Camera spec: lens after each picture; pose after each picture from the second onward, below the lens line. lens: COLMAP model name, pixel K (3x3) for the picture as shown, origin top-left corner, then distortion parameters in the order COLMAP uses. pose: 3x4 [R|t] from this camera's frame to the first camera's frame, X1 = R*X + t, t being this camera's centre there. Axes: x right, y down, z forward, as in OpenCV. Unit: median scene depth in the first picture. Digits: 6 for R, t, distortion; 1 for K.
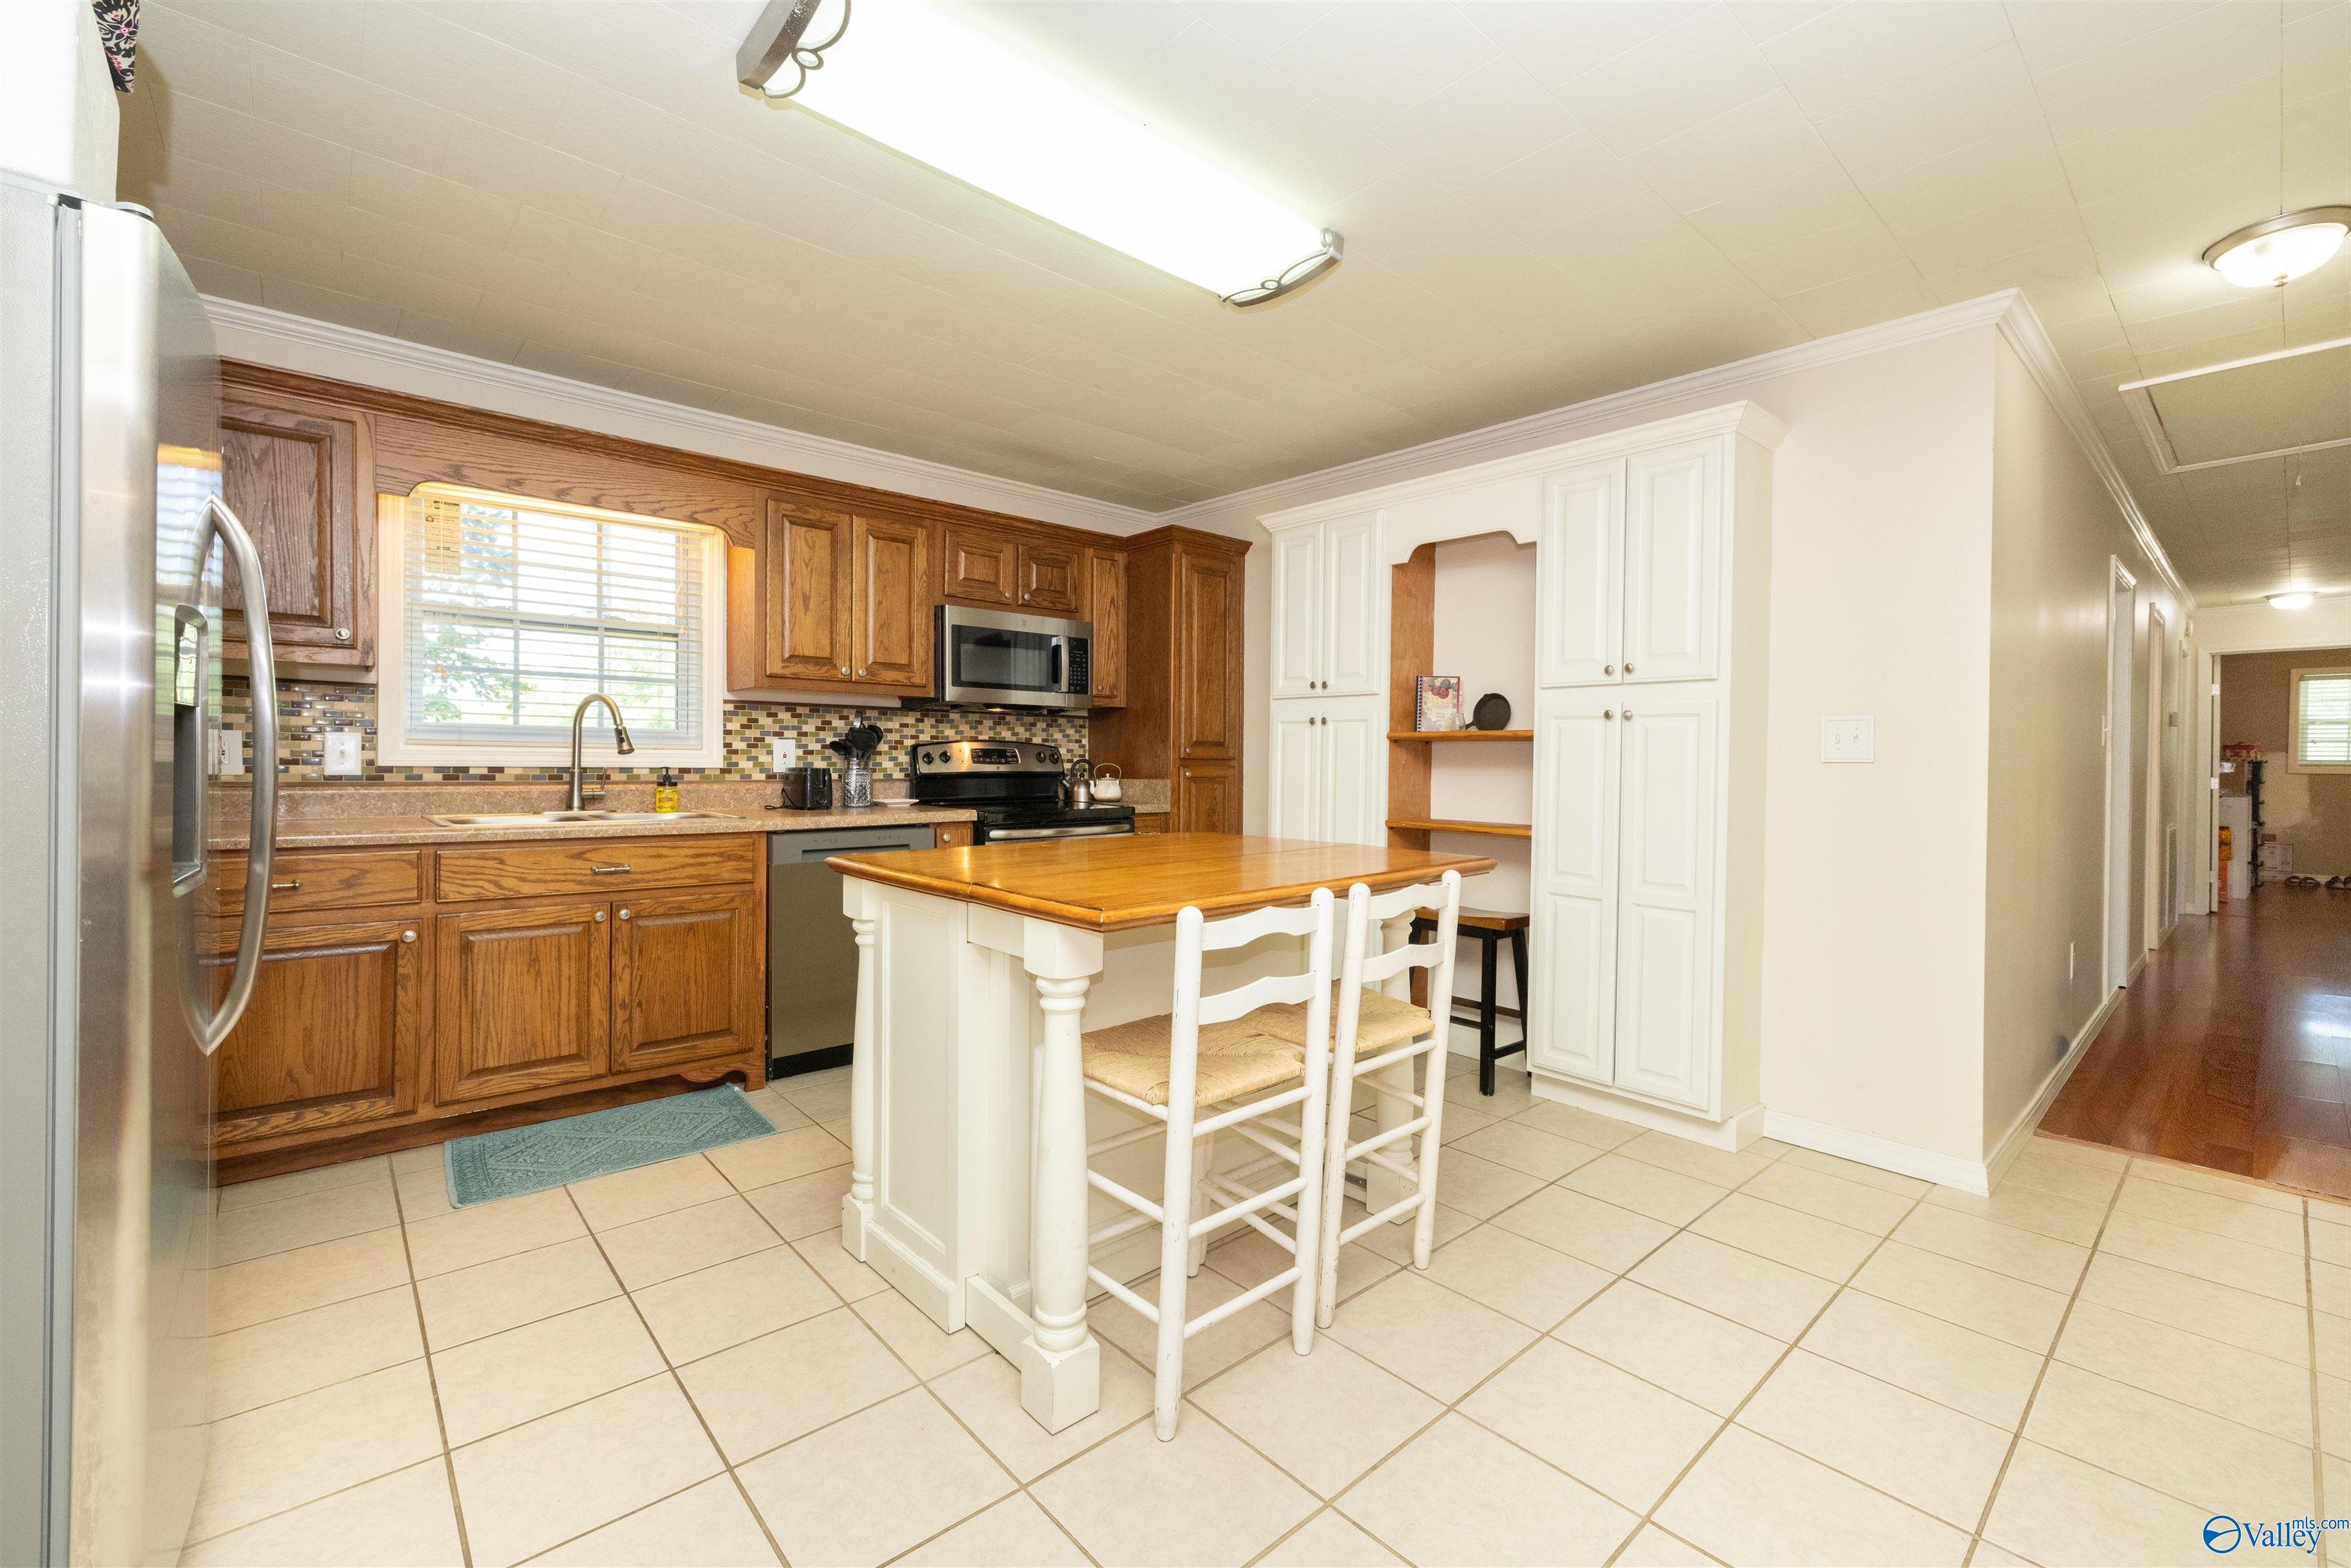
lens RADIAL K [[988.3, 0, 1171.4], [0, 988.3, 770.4], [0, 0, 1]] dist [0.000138, 0.001249]
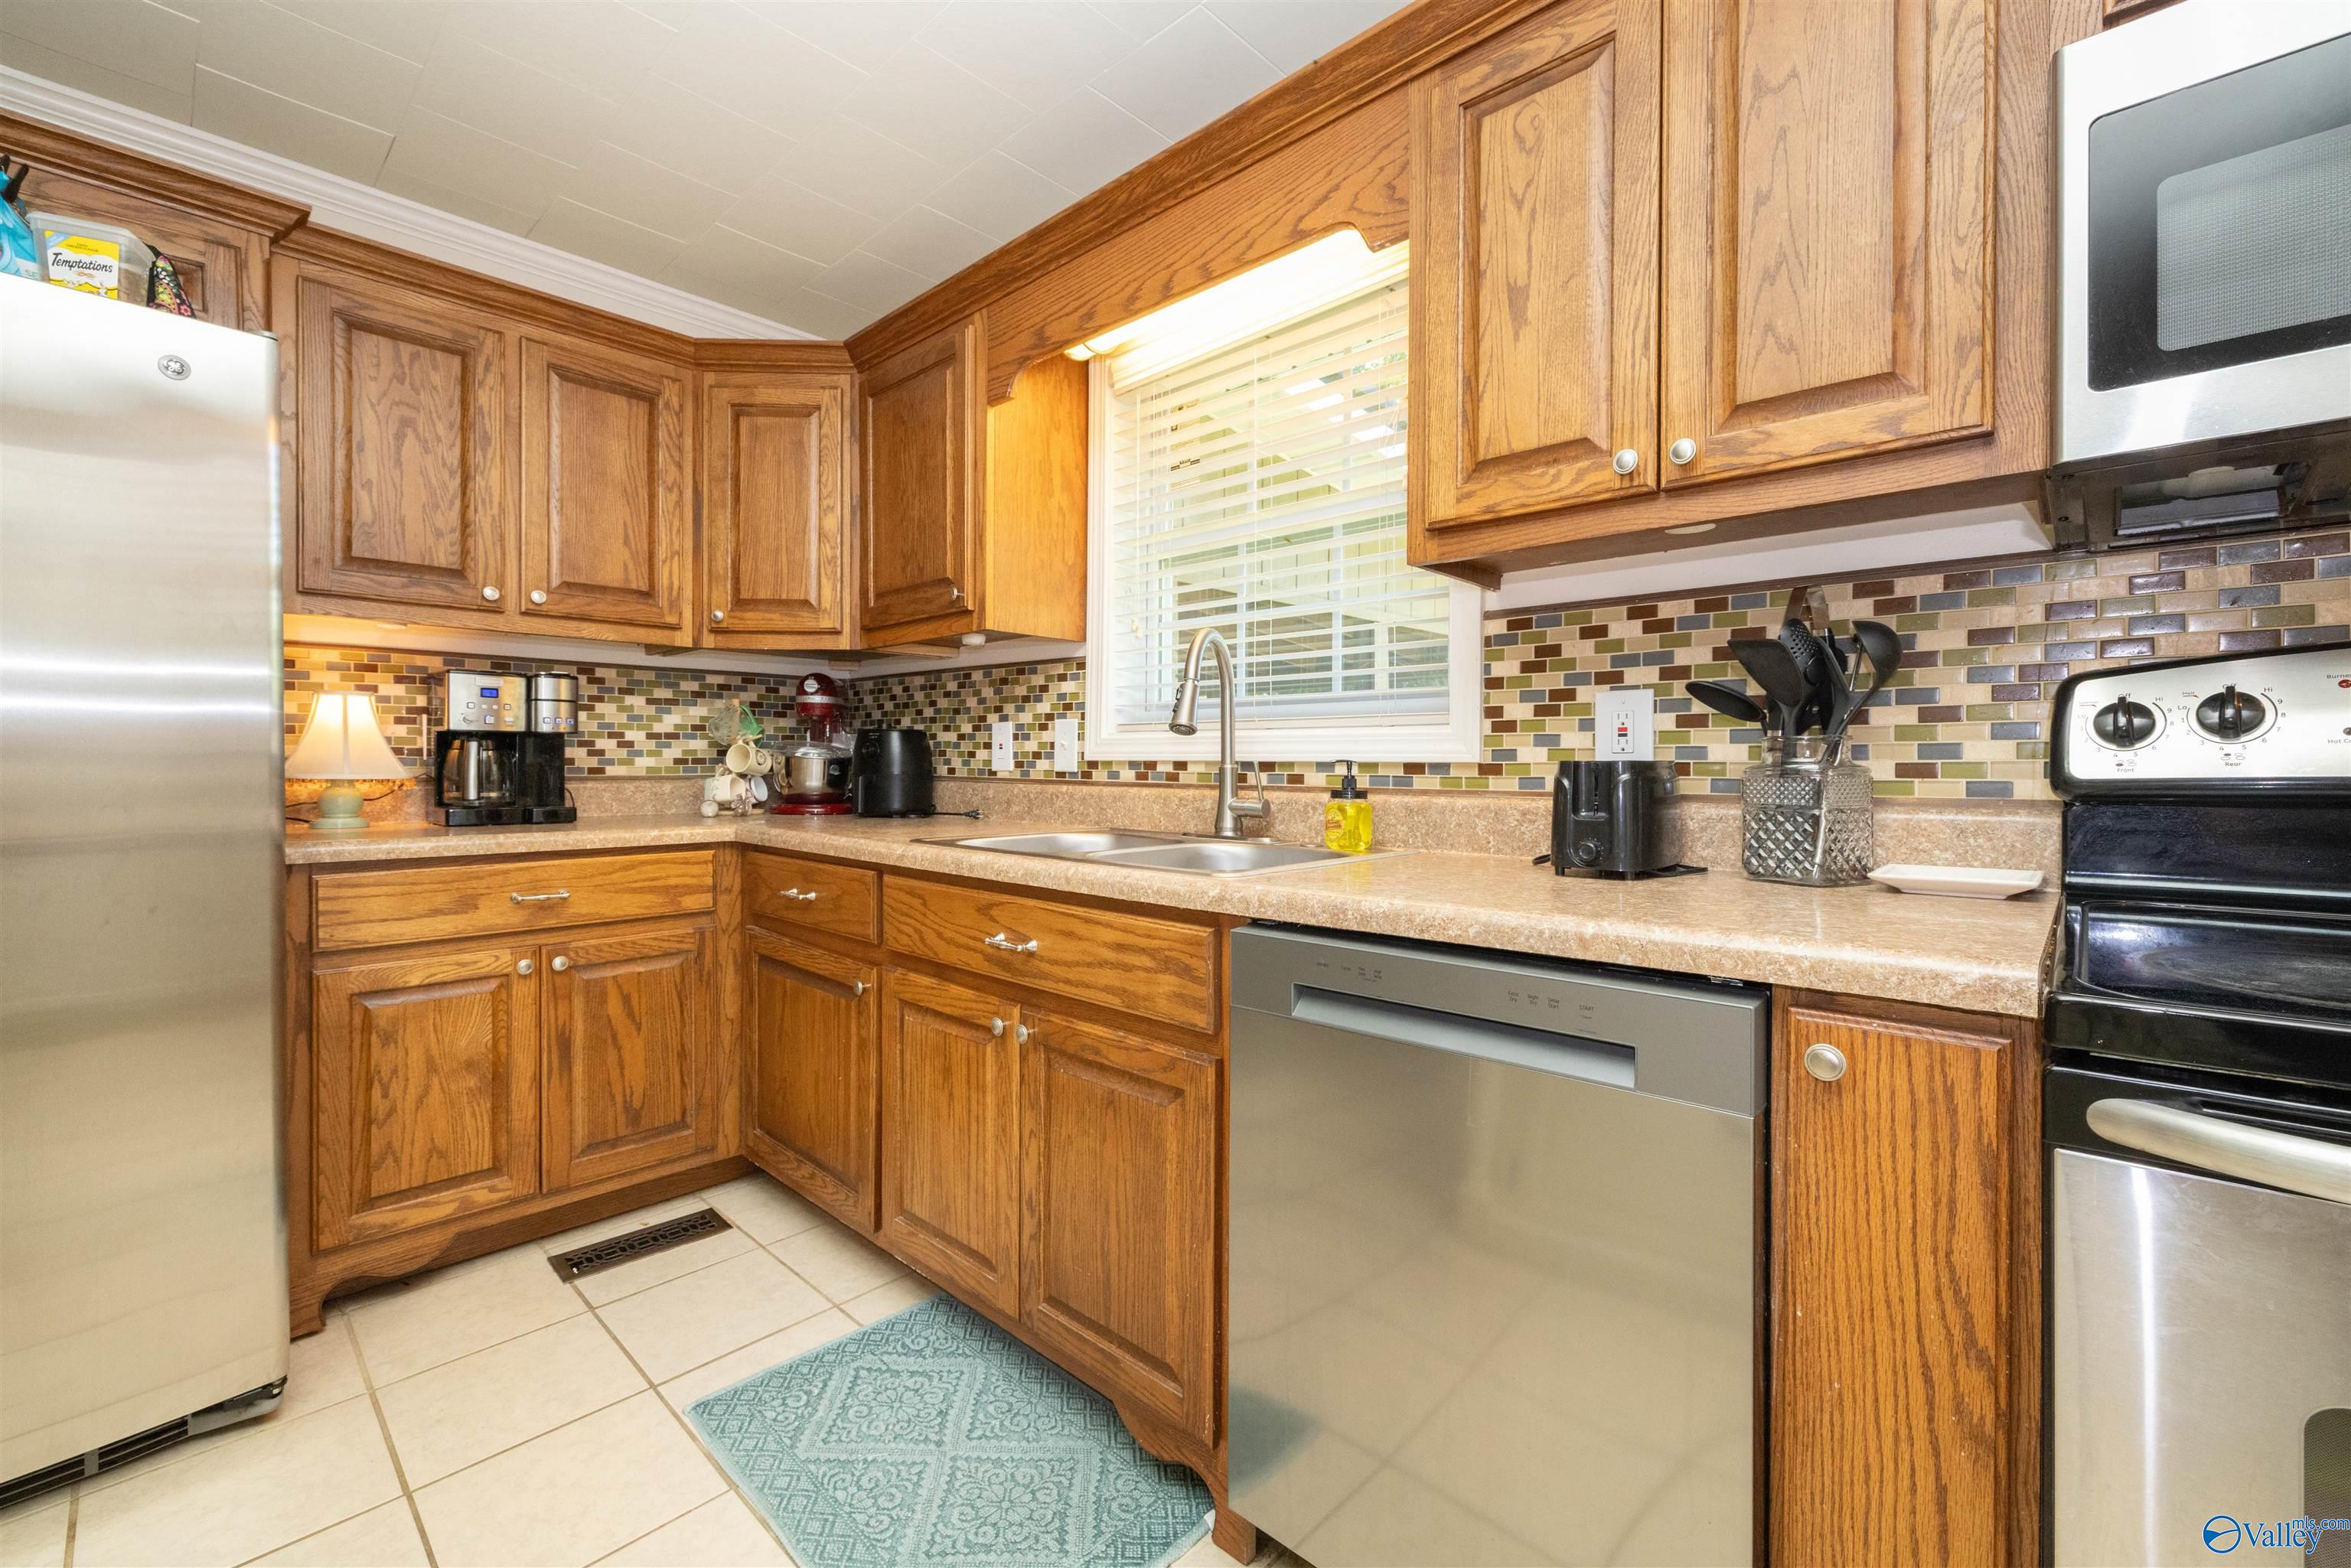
lens RADIAL K [[988.3, 0, 1170.5], [0, 988.3, 767.4], [0, 0, 1]] dist [0.000138, 0.001249]
pose [[0.089186, -0.007945, -0.995983, -0.016563], [-0.014751, 0.999848, -0.009297, 0.006002], [0.995906, 0.015521, 0.089055, 0.820215]]
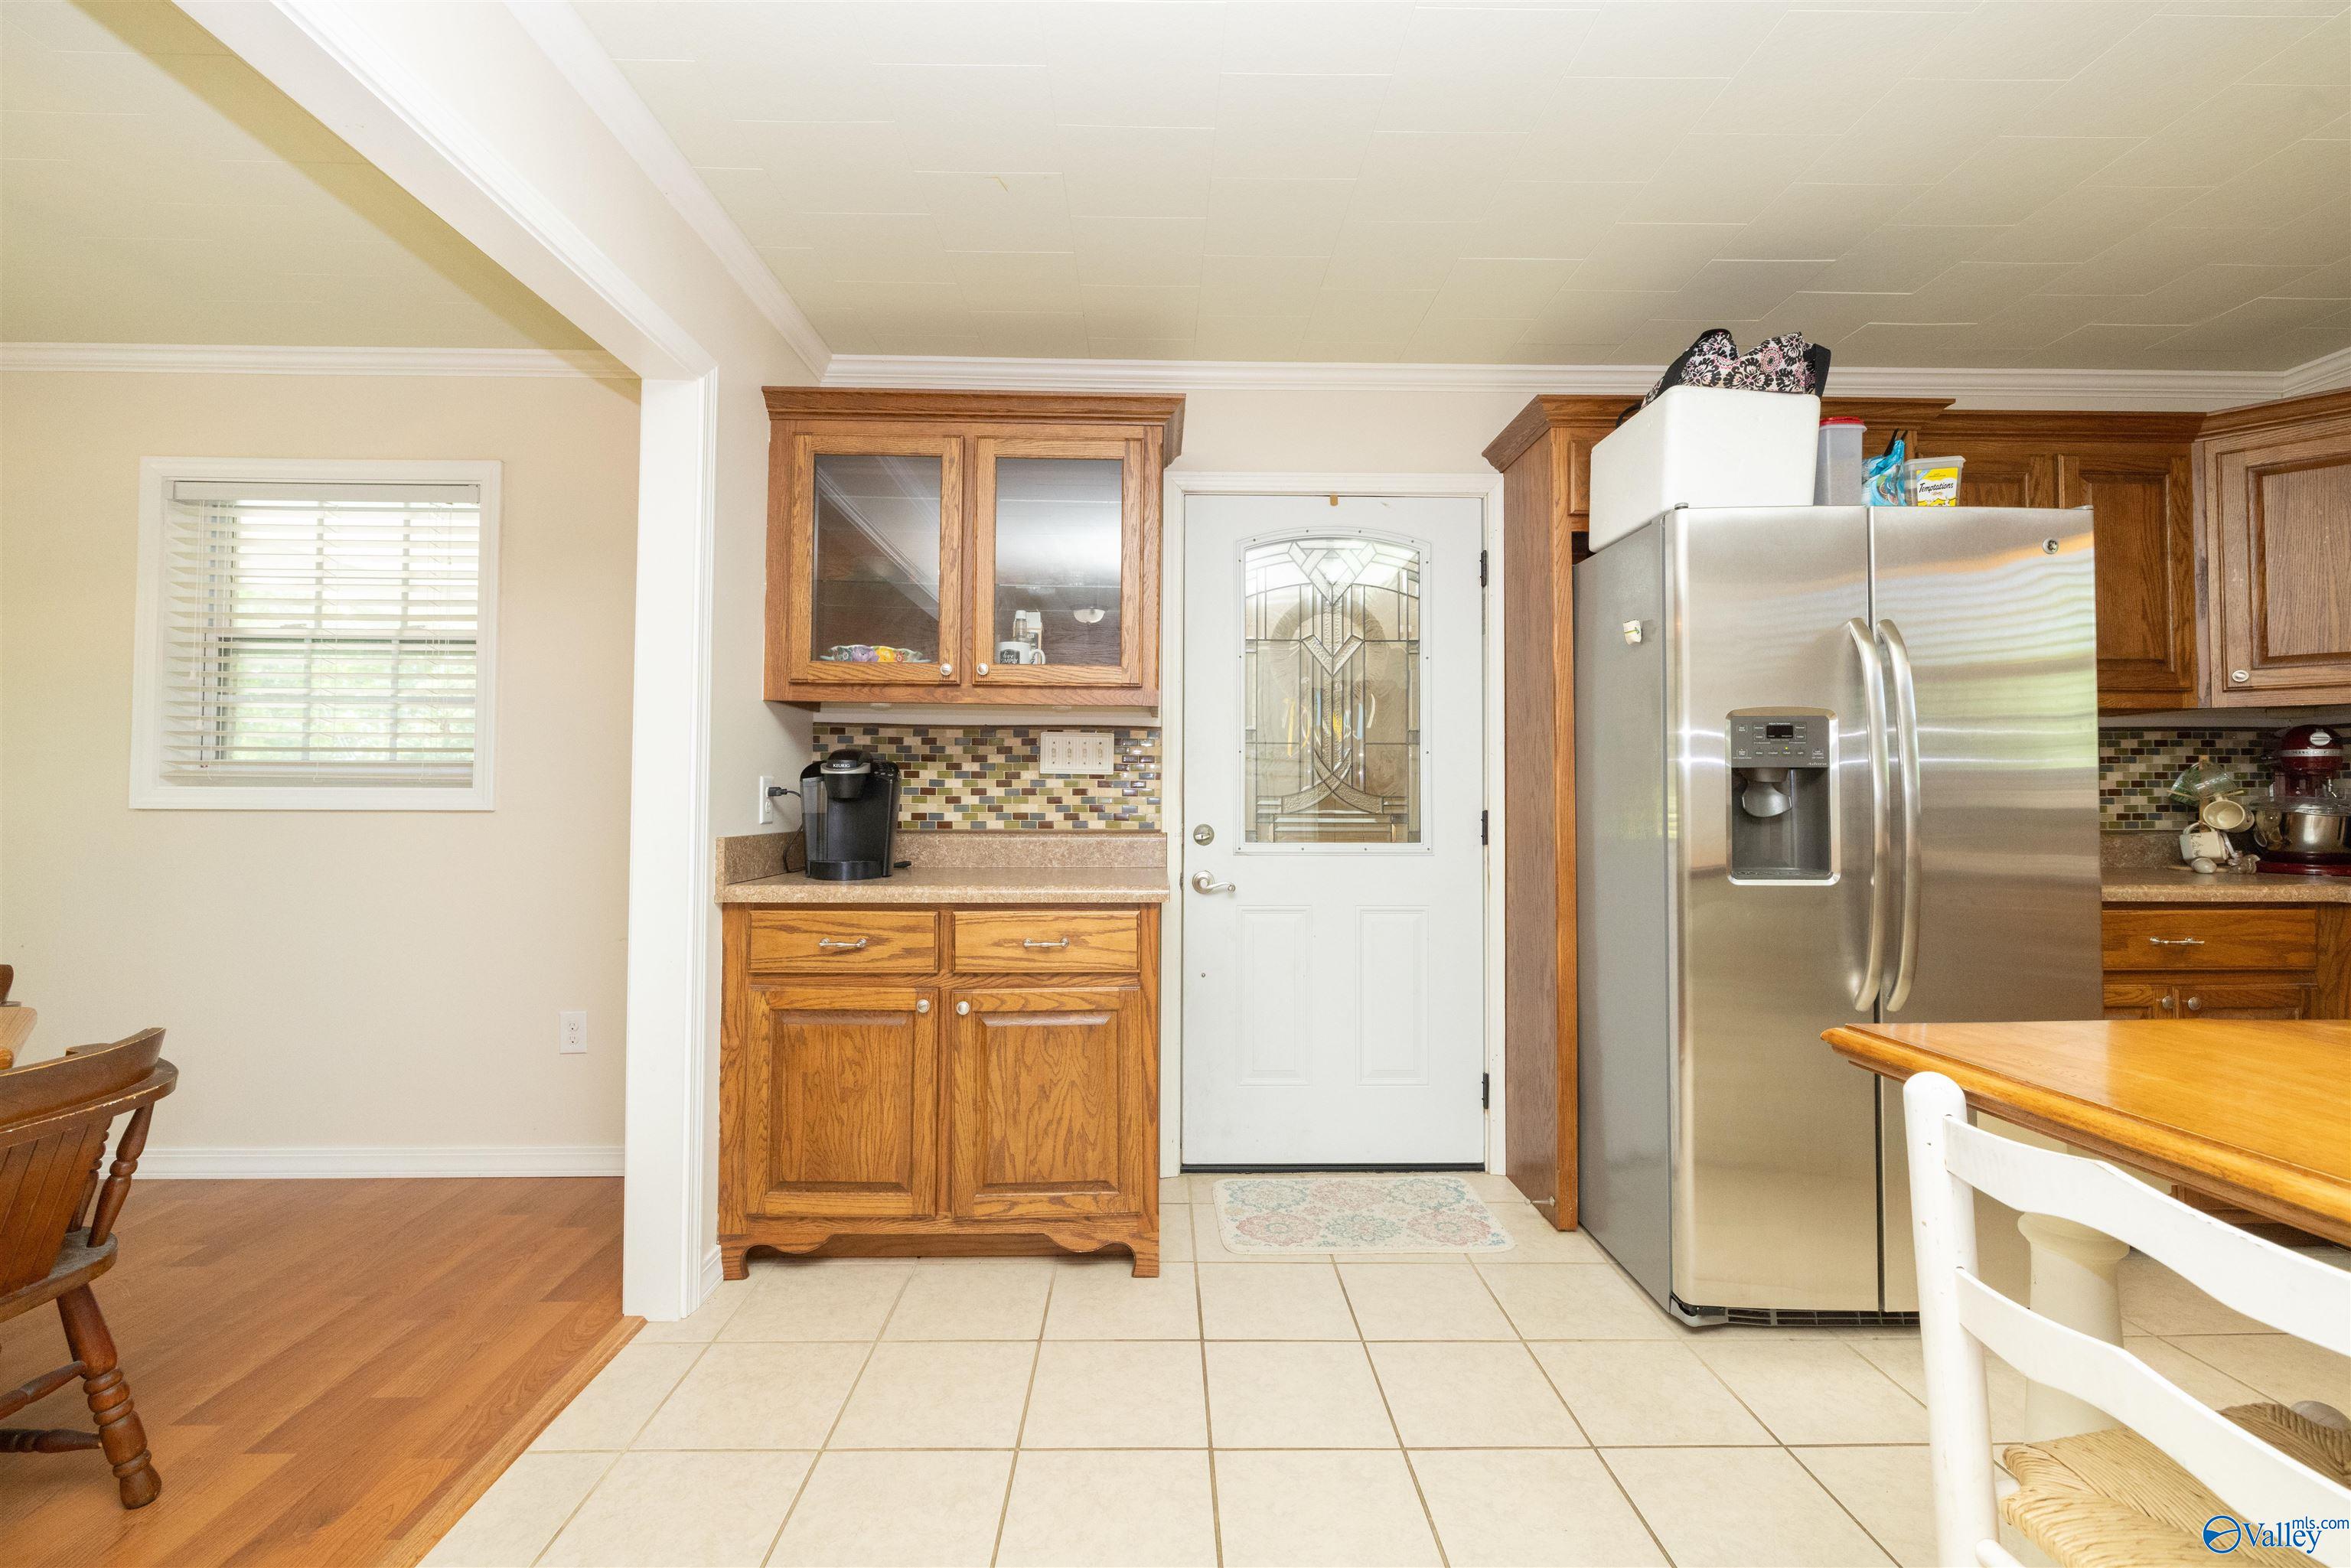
lens RADIAL K [[988.3, 0, 1182.0], [0, 988.3, 771.0], [0, 0, 1]] dist [0.000138, 0.001249]
pose [[-0.641407, -0.033799, -0.766456, 0.288090], [-0.020375, 0.999427, -0.027021, 0.000058], [0.766930, -0.001715, -0.641729, 0.442130]]
